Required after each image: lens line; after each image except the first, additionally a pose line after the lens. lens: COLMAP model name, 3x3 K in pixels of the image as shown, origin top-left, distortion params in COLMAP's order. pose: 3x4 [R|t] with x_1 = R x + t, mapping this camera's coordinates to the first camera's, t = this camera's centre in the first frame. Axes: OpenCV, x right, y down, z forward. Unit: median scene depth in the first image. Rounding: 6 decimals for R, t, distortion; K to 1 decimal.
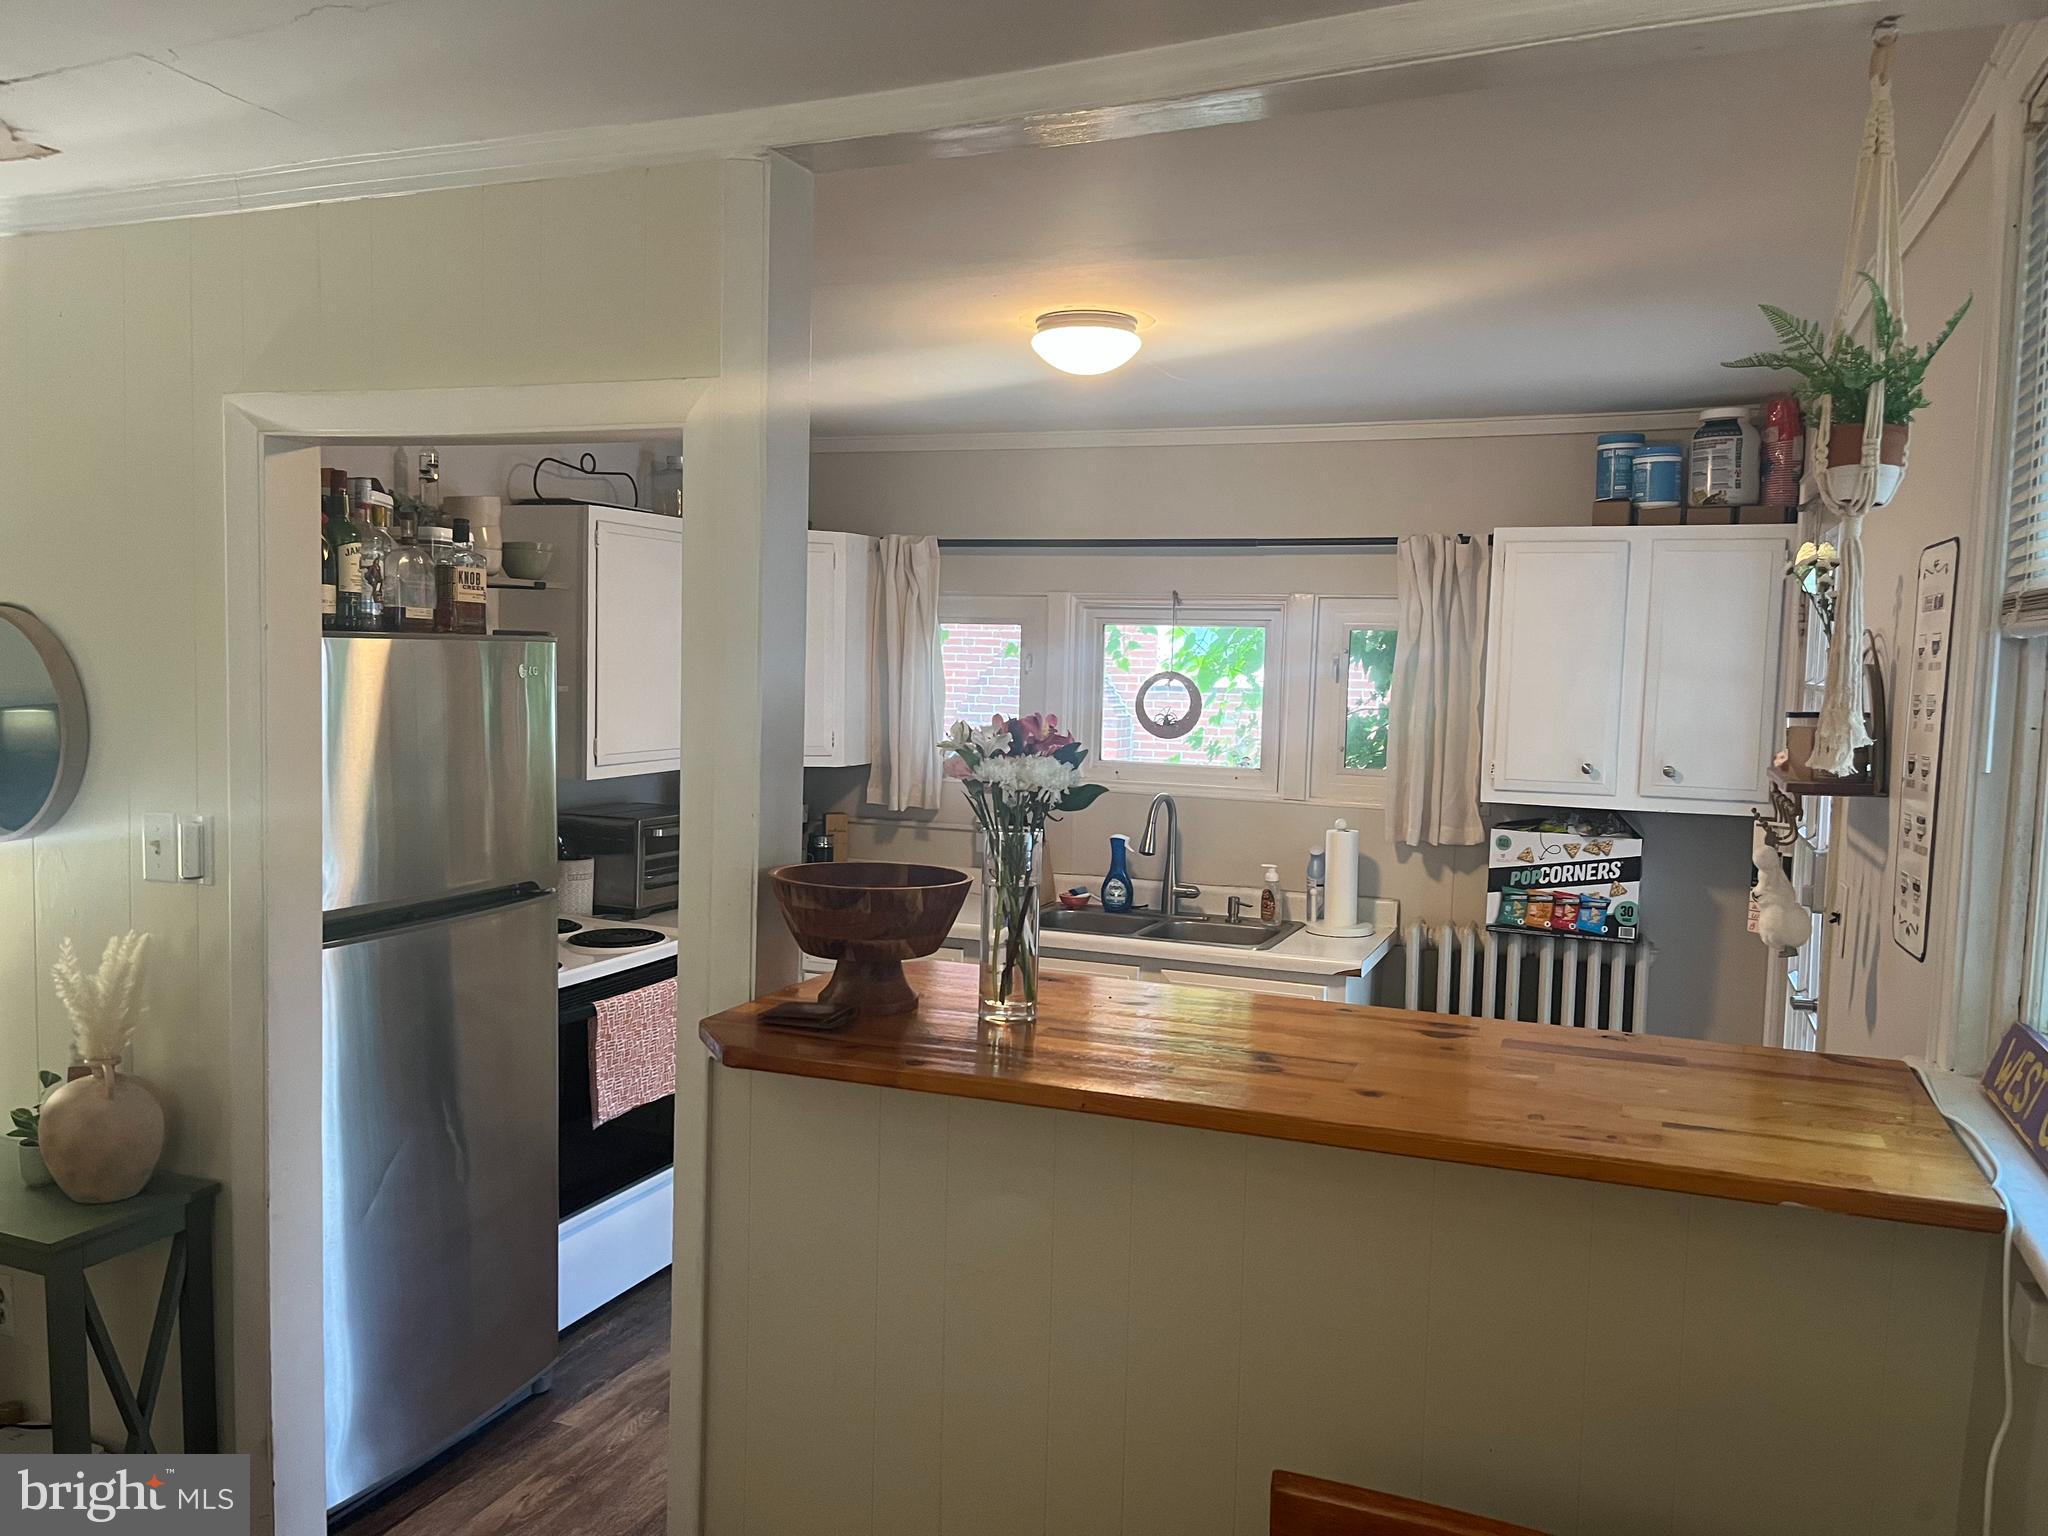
lens RADIAL K [[1554.0, 0, 1028.5], [0, 1554.0, 775.0], [0, 0, 1]] dist [0.054823, -0.067362]
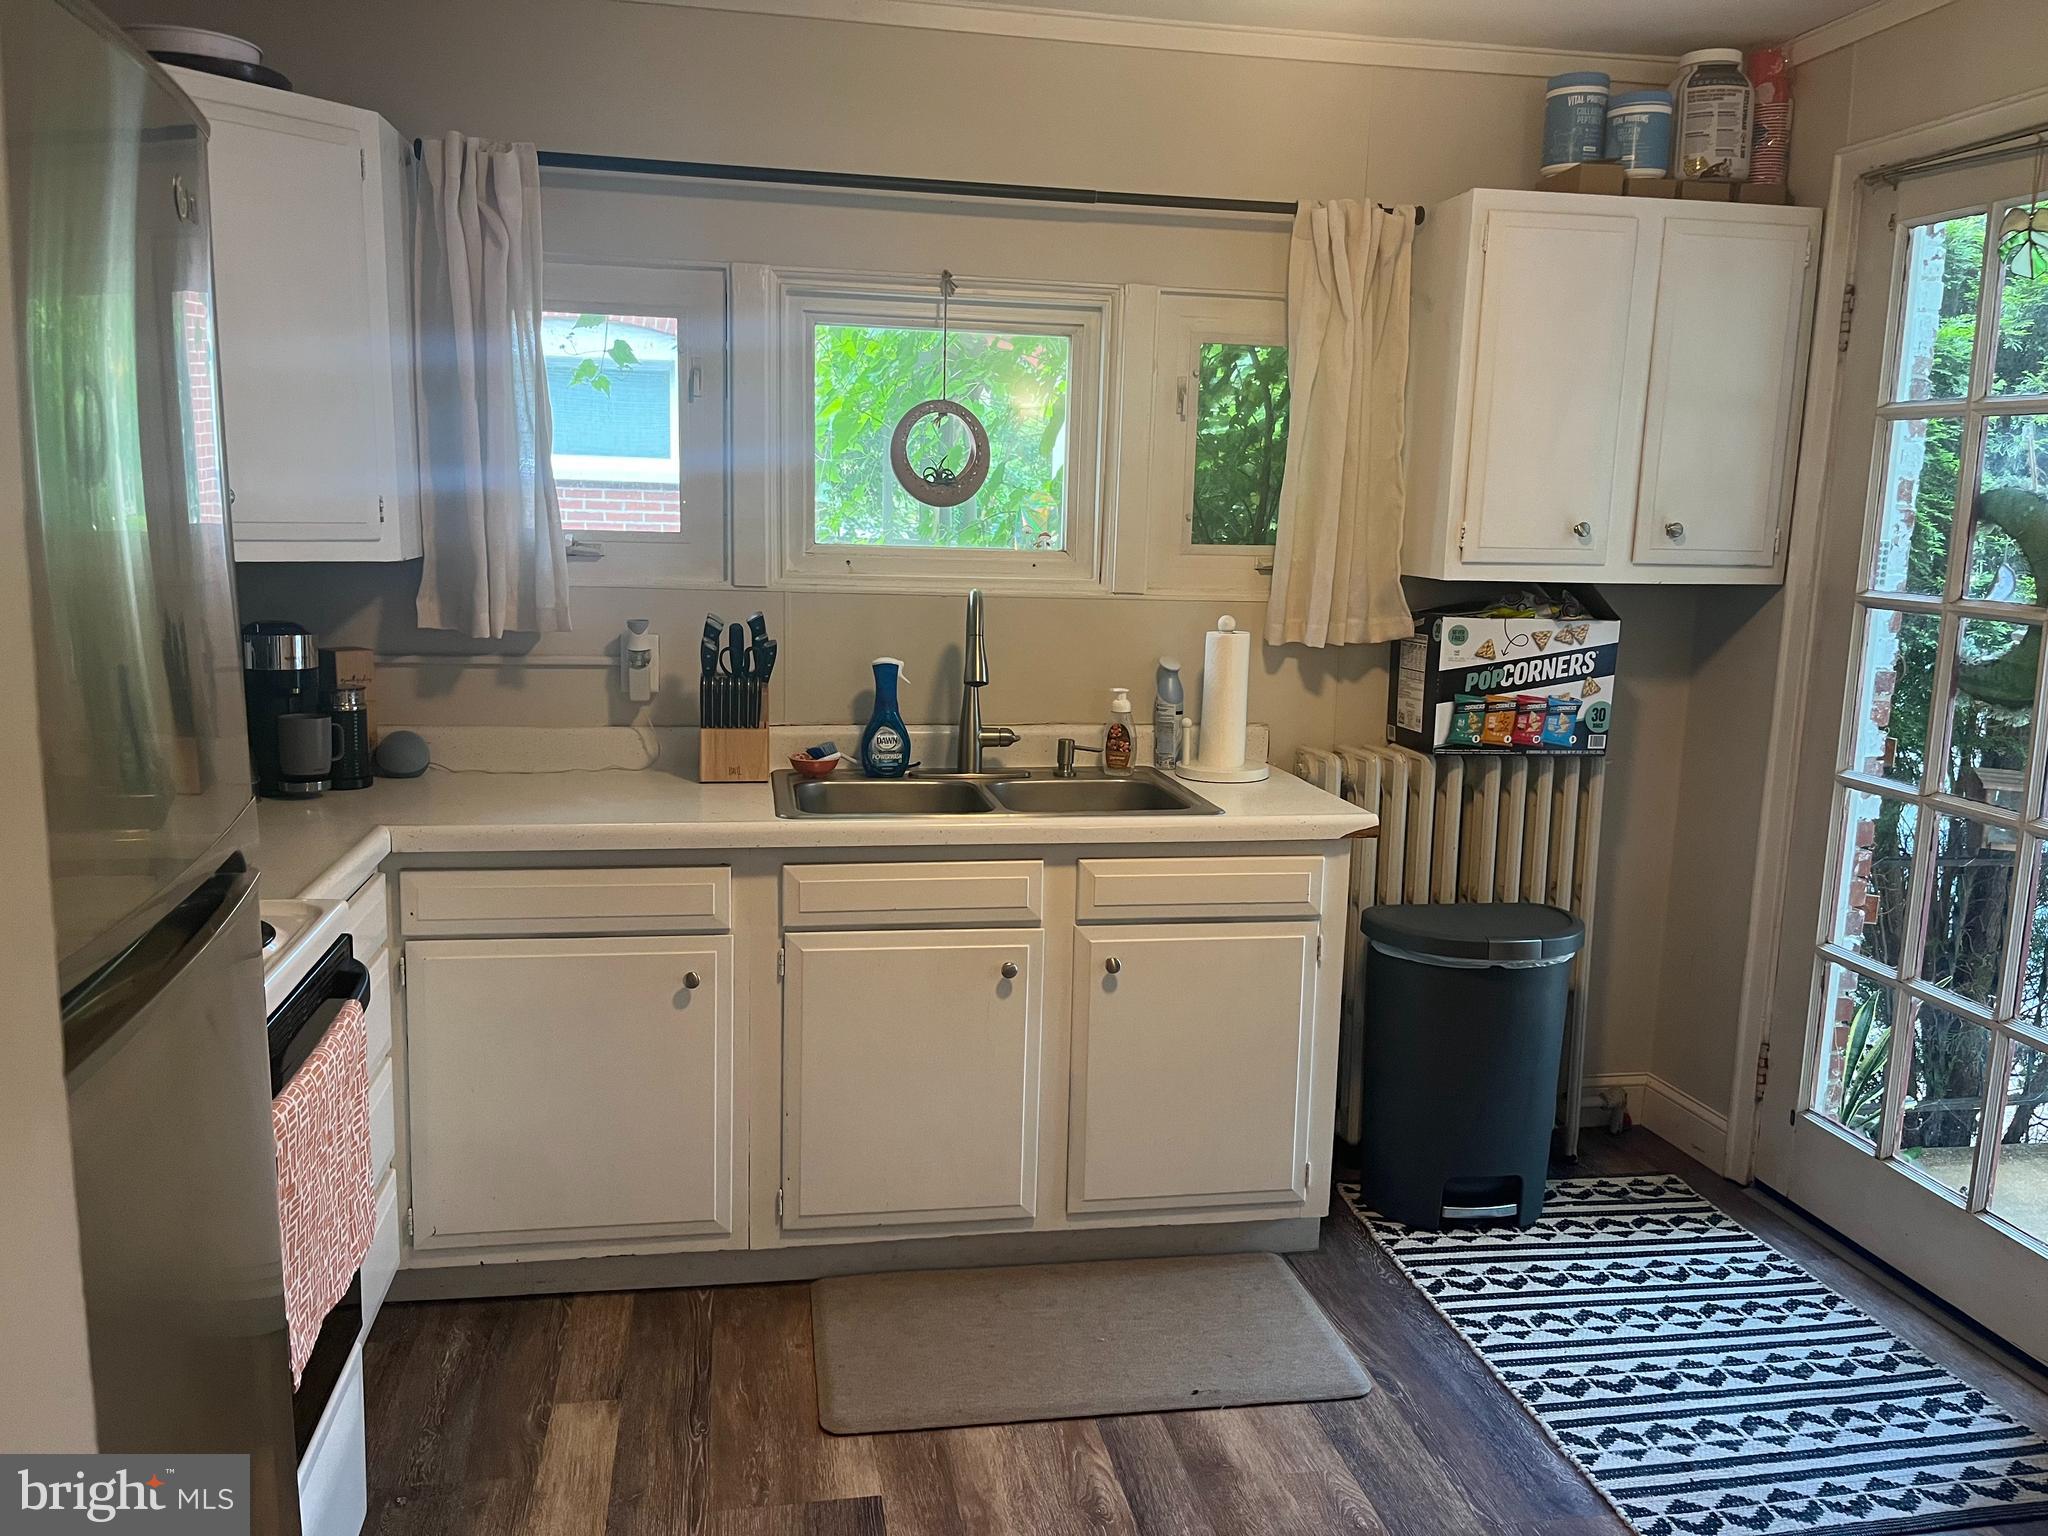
lens RADIAL K [[1554.0, 0, 1024.9], [0, 1554.0, 771.3], [0, 0, 1]] dist [0.054823, -0.067362]
pose [[0.846676, -0.093437, 0.523841, -0.265852], [0.035817, 0.992237, 0.119095, 0.011825], [-0.530902, -0.082073, 0.843449, 0.480675]]
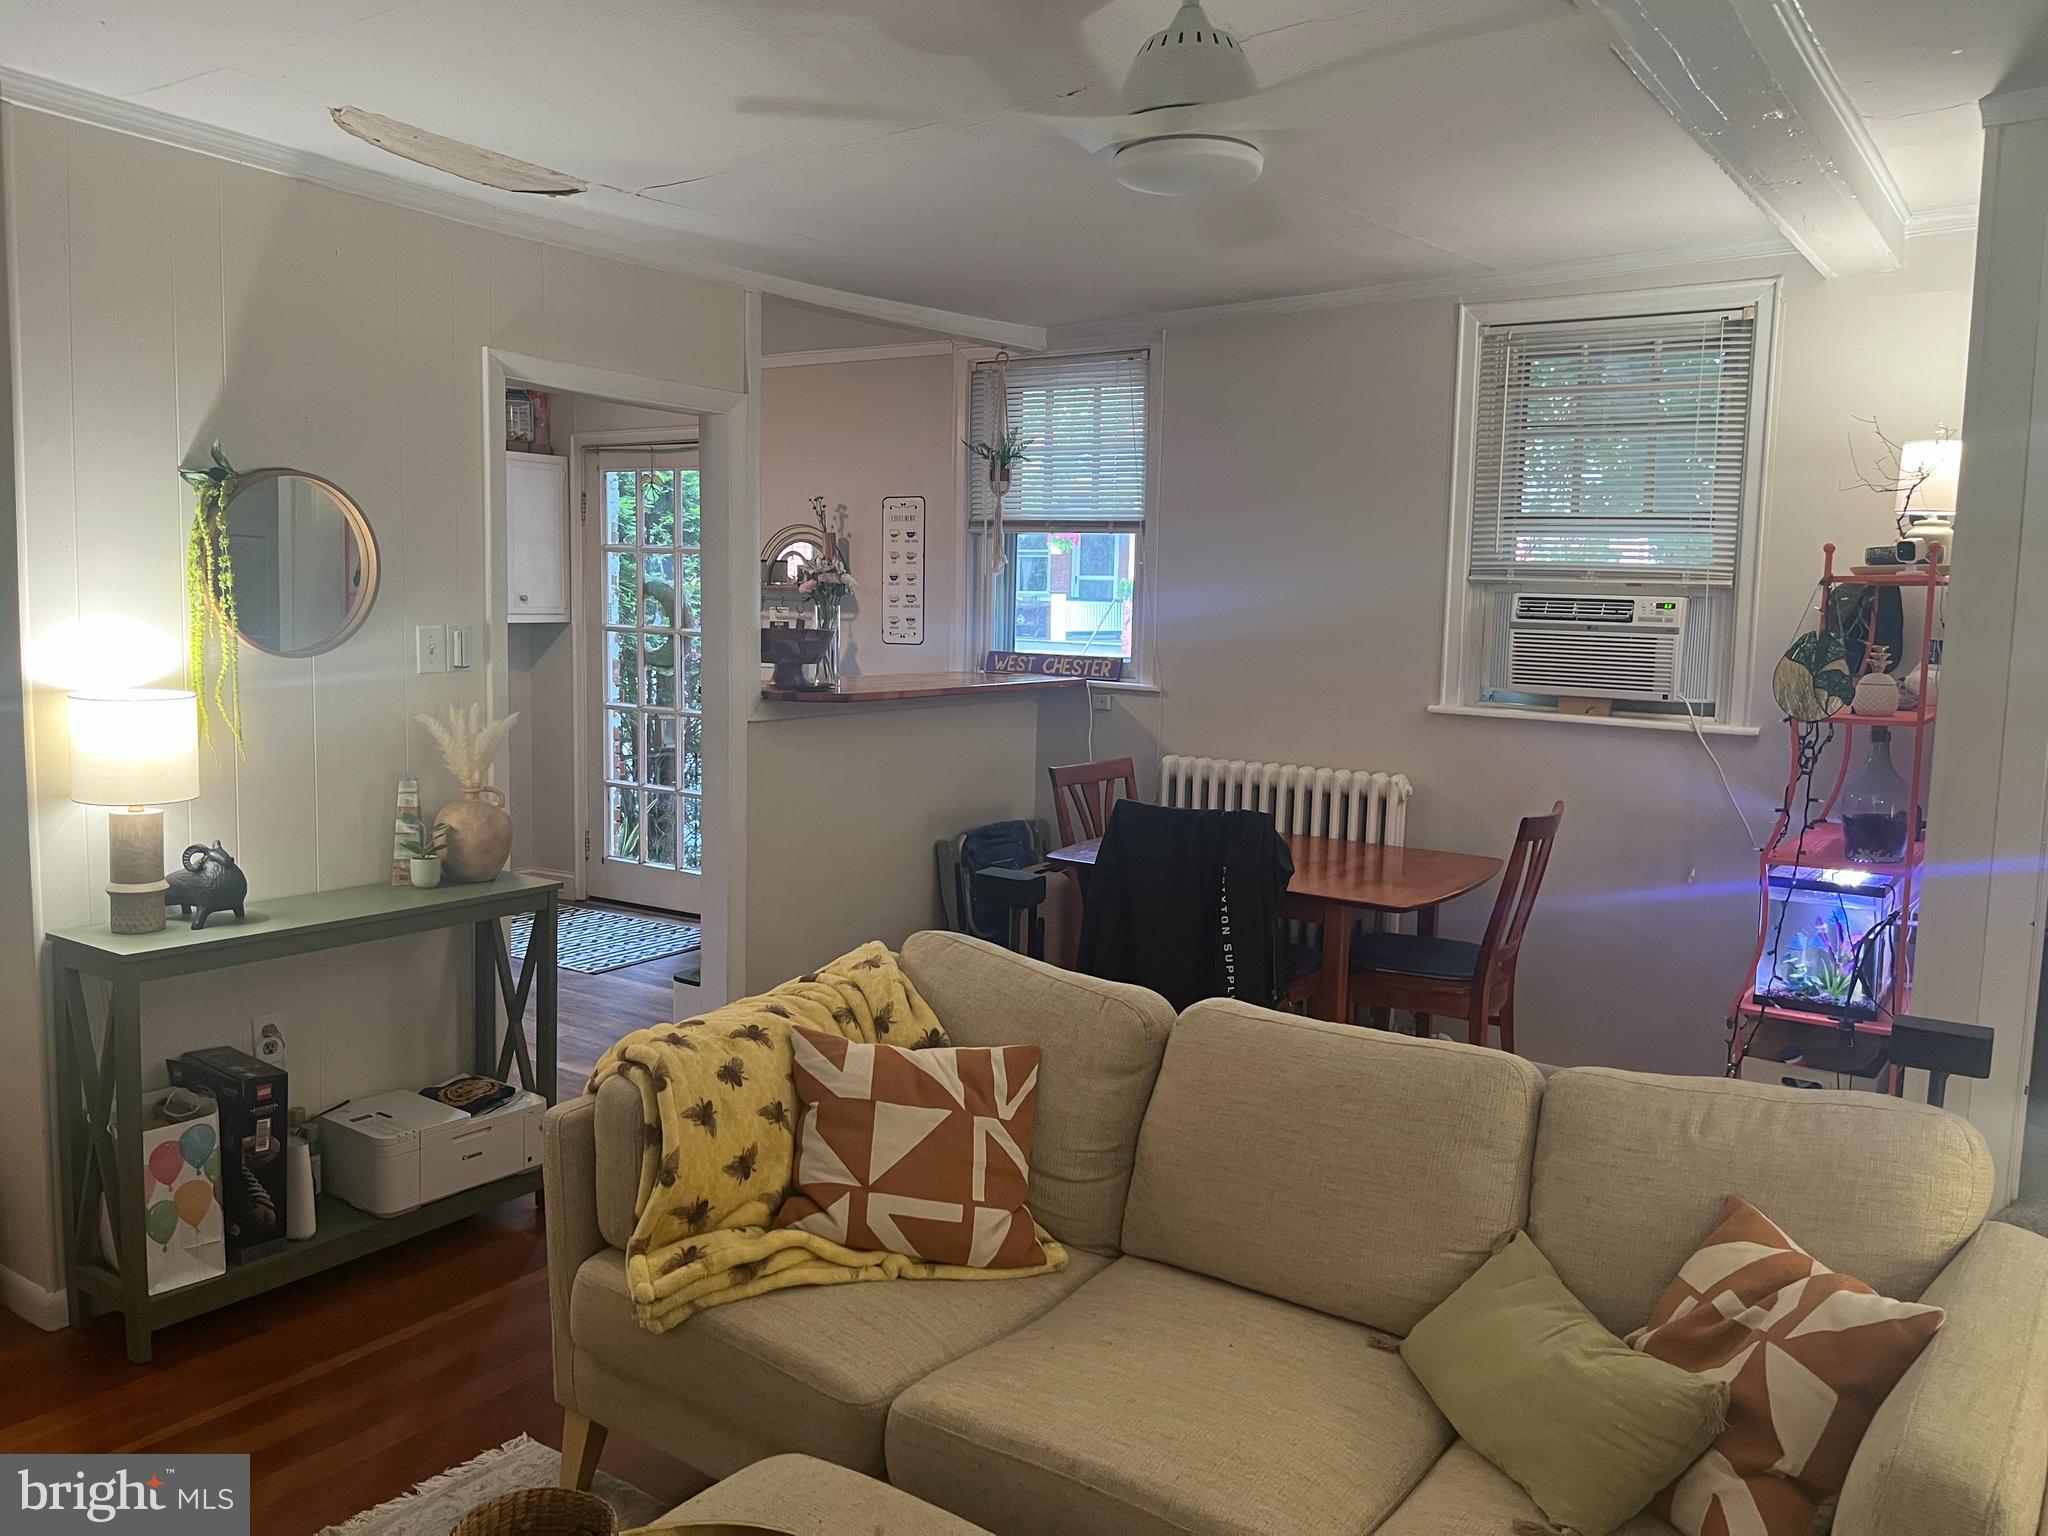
lens RADIAL K [[1554.0, 0, 1030.0], [0, 1554.0, 768.8], [0, 0, 1]] dist [0.054823, -0.067362]
pose [[0.222269, -0.130962, 0.966150, -1.079905], [0.055523, 0.991030, 0.121561, 0.005598], [-0.973403, 0.026624, 0.227546, 0.076011]]
